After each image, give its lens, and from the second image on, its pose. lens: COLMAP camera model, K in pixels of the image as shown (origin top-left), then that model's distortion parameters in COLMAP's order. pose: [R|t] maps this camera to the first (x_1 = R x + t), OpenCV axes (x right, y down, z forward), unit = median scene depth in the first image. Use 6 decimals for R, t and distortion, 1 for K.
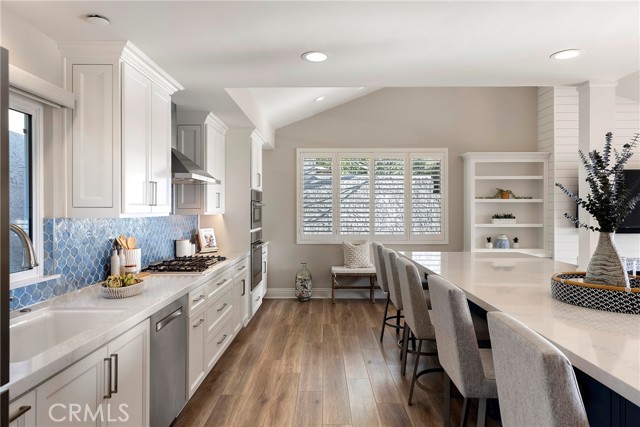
lens RADIAL K [[406.9, 0, 319.3], [0, 406.9, 209.4], [0, 0, 1]] dist [0.008304, 0.005924]
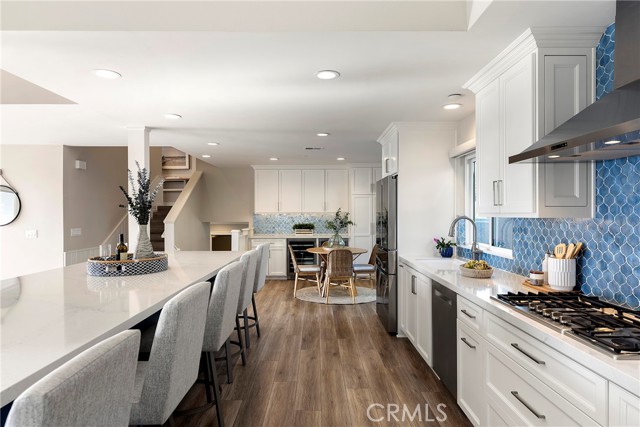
lens RADIAL K [[381.1, 0, 320.7], [0, 381.1, 212.8], [0, 0, 1]] dist [0.002444, 0.000553]
pose [[-0.999737, -0.000202, -0.022927, 0.021505], [-0.000156, 0.999998, -0.002002, 0.007149], [0.022927, -0.001998, -0.999735, 1.326794]]
